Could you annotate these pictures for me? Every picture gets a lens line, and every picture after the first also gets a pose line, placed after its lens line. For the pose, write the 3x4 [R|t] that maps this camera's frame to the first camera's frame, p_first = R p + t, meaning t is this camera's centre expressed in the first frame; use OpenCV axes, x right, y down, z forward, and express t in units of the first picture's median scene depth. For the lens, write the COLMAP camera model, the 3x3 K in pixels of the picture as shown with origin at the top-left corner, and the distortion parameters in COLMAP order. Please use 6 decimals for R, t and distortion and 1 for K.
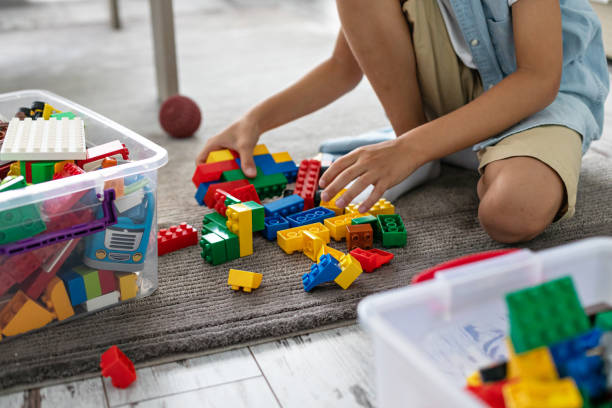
lens RADIAL K [[906.0, 0, 306.0], [0, 906.0, 204.0], [0, 0, 1]] dist [-0.002447, -0.119452]
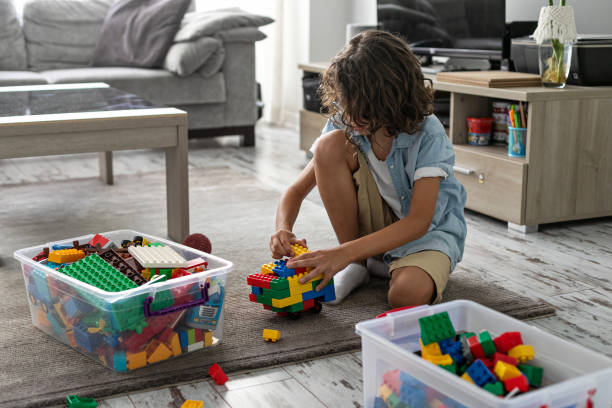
lens RADIAL K [[877.6, 0, 306.0], [0, 877.6, 204.0], [0, 0, 1]] dist [0.005694, 0.028998]
pose [[0.992774, 0.008844, 0.119674, -0.226619], [0.009921, 0.987817, -0.155303, 0.104892], [-0.119590, 0.155368, 0.980591, -0.811071]]
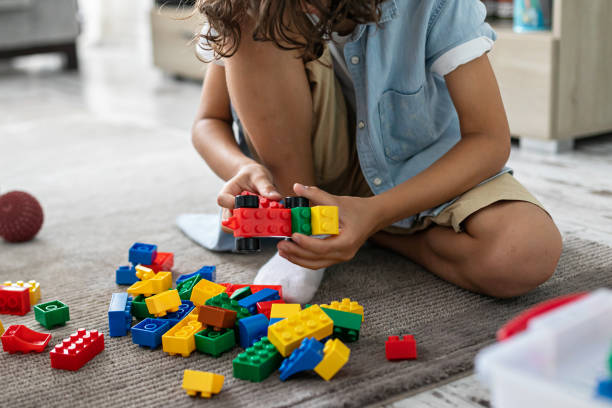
lens RADIAL K [[1046.8, 0, 264.8], [0, 1046.8, 204.9], [0, 0, 1]] dist [-0.006679, 0.078088]
pose [[0.967109, -0.071555, 0.244089, -0.257575], [0.100983, 0.988760, -0.110251, 0.036098], [-0.233456, 0.131273, 0.963465, 0.045478]]
